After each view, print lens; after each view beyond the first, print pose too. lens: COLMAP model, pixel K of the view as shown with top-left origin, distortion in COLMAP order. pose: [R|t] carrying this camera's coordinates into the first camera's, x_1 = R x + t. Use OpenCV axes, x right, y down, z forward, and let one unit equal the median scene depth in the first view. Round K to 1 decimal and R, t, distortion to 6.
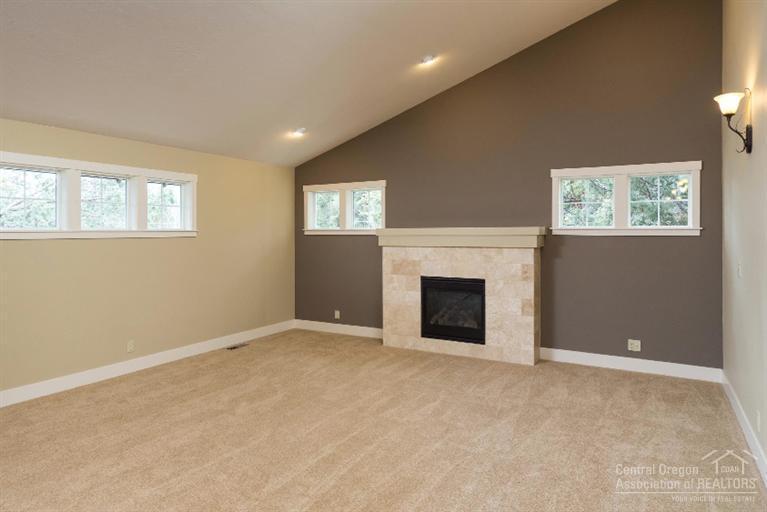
lens RADIAL K [[491.2, 0, 384.4], [0, 491.2, 254.9], [0, 0, 1]] dist [0.001071, -0.000039]
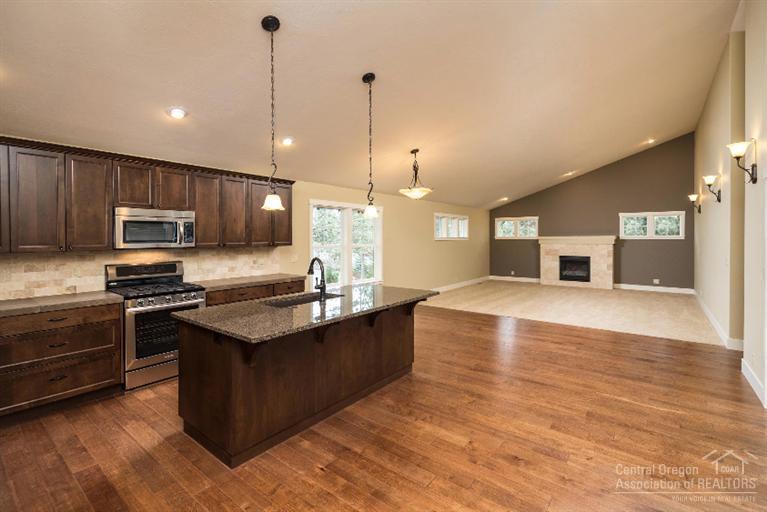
lens RADIAL K [[350.0, 0, 381.4], [0, 350.0, 252.8], [0, 0, 1]] dist [0.001159, -0.000226]
pose [[0.986556, 0.004335, -0.163369, -0.543558], [-0.004899, 0.999983, -0.003053, 0.039834], [0.163353, 0.003812, 0.986560, -0.926874]]
